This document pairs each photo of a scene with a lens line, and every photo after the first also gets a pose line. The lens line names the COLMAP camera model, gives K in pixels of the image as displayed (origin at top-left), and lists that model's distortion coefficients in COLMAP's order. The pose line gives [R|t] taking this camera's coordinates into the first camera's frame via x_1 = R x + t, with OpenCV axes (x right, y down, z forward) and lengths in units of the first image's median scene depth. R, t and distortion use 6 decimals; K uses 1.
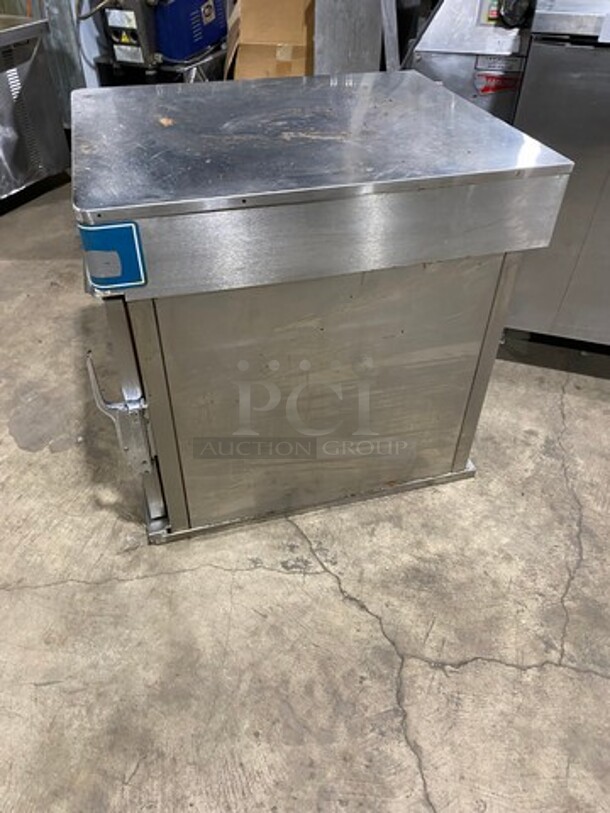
lens RADIAL K [[622.0, 0, 302.9], [0, 622.0, 406.3], [0, 0, 1]] dist [0.003999, -0.002616]
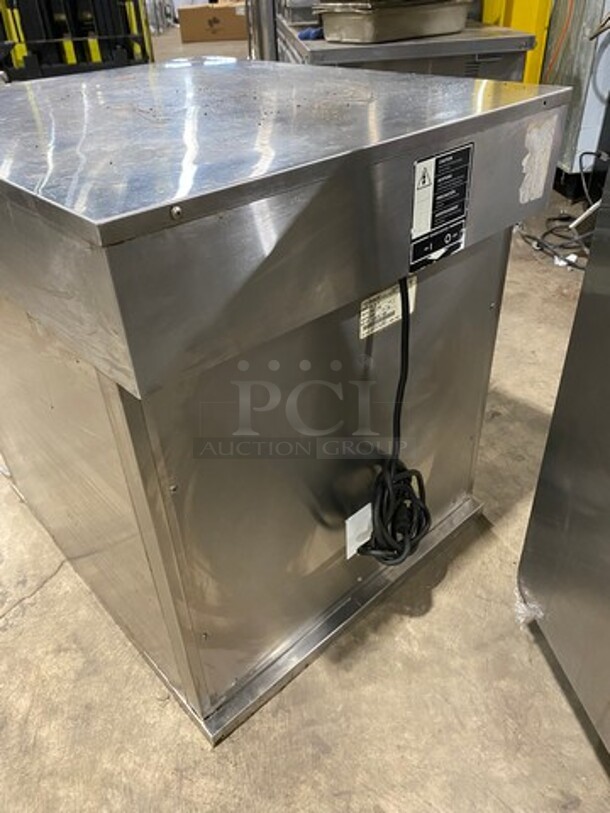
lens RADIAL K [[622.0, 0, 303.9], [0, 622.0, 407.0], [0, 0, 1]] dist [0.003999, -0.002616]
pose [[0.438734, 0.497992, -0.748008, 0.644216], [-0.548948, 0.807557, 0.215658, -0.346456], [0.711455, 0.316001, 0.627674, 0.645167]]
